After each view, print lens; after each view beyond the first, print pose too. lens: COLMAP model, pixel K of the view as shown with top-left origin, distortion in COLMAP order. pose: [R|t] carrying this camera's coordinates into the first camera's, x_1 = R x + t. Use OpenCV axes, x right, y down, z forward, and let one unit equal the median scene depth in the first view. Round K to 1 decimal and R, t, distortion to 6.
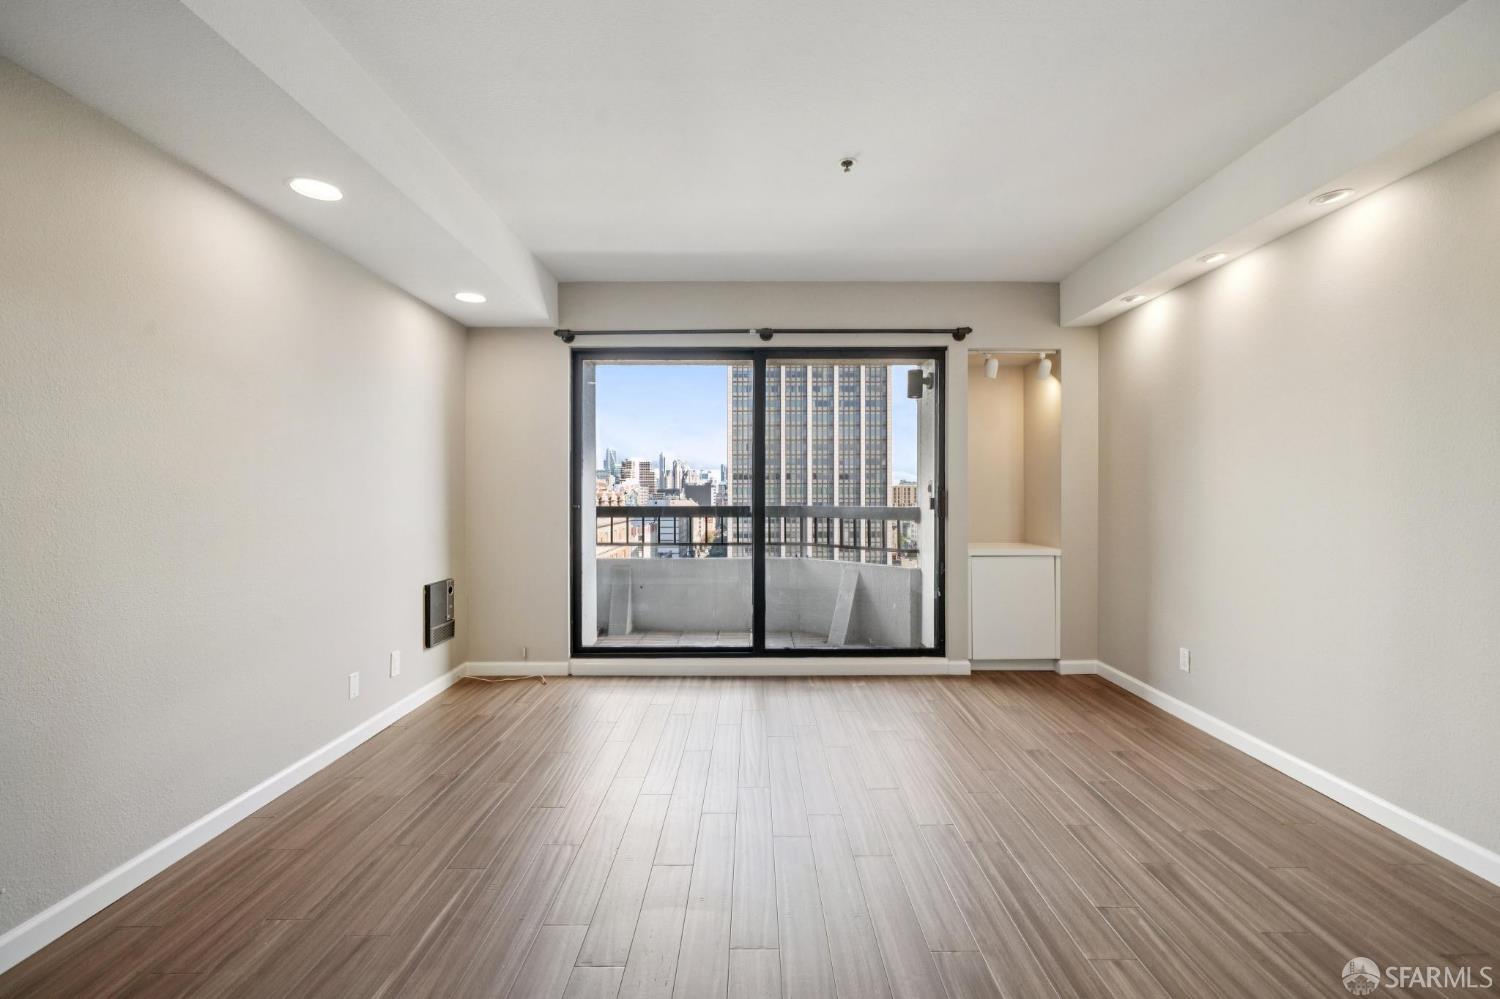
lens RADIAL K [[640.9, 0, 750.0], [0, 640.9, 499.5], [0, 0, 1]] dist [-0.001735, -0.000026]
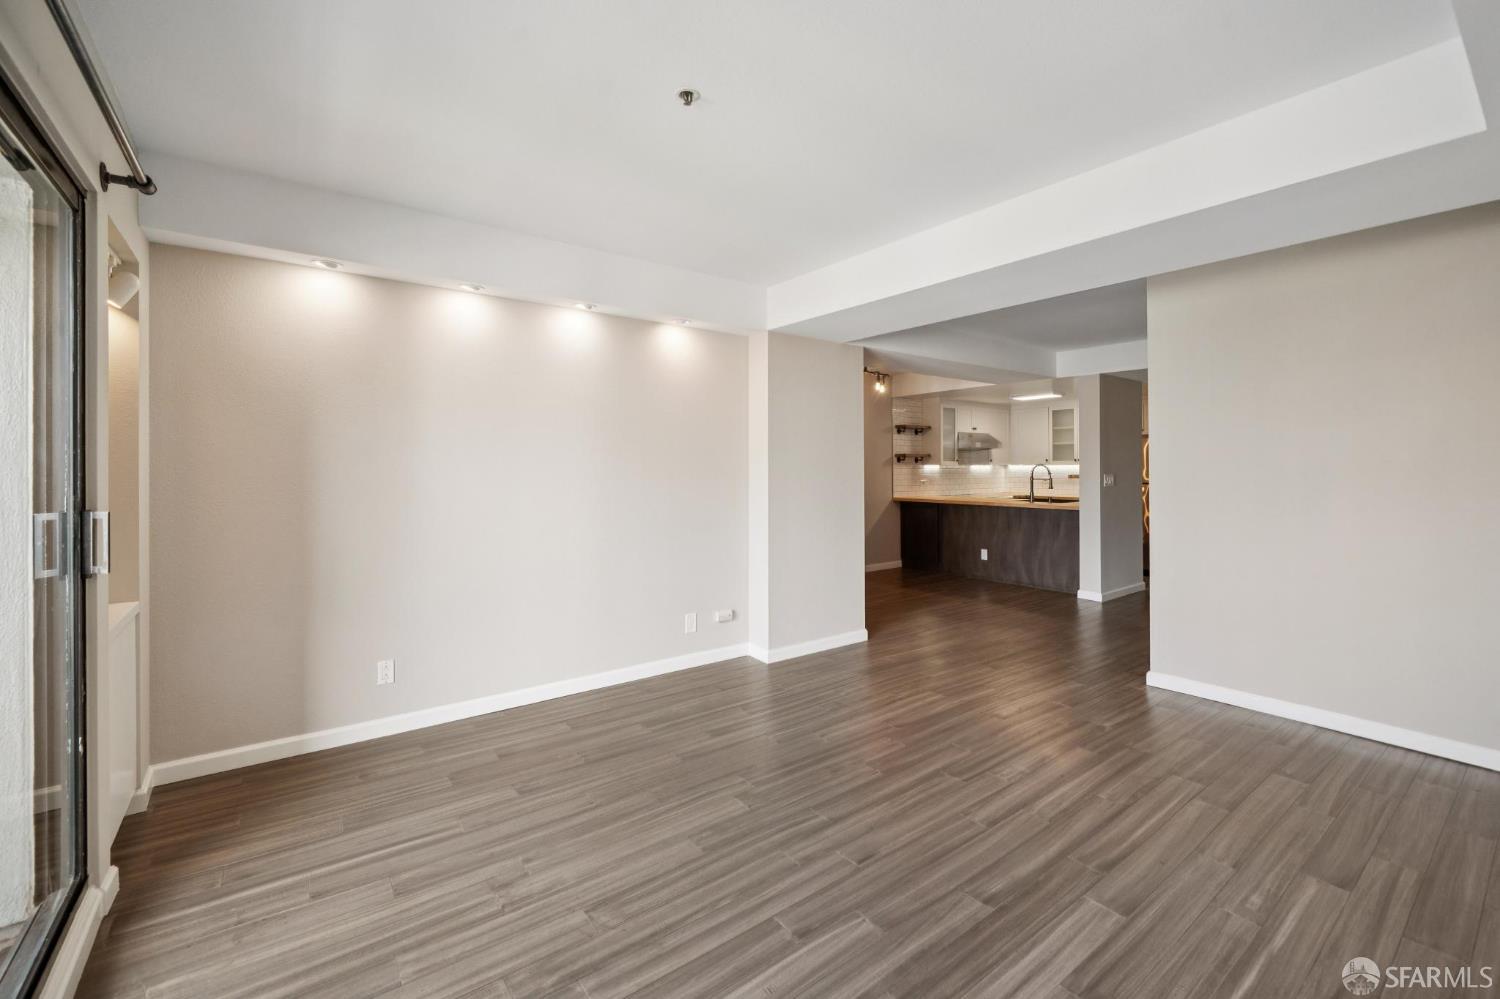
lens RADIAL K [[632.6, 0, 771.3], [0, 632.6, 463.8], [0, 0, 1]] dist [-0.001641, -0.000153]
pose [[-0.620515, 0.004930, 0.784179, -0.334978], [0.007184, 0.999974, -0.000602, -0.044831], [-0.784162, 0.005260, -0.620534, 0.902420]]
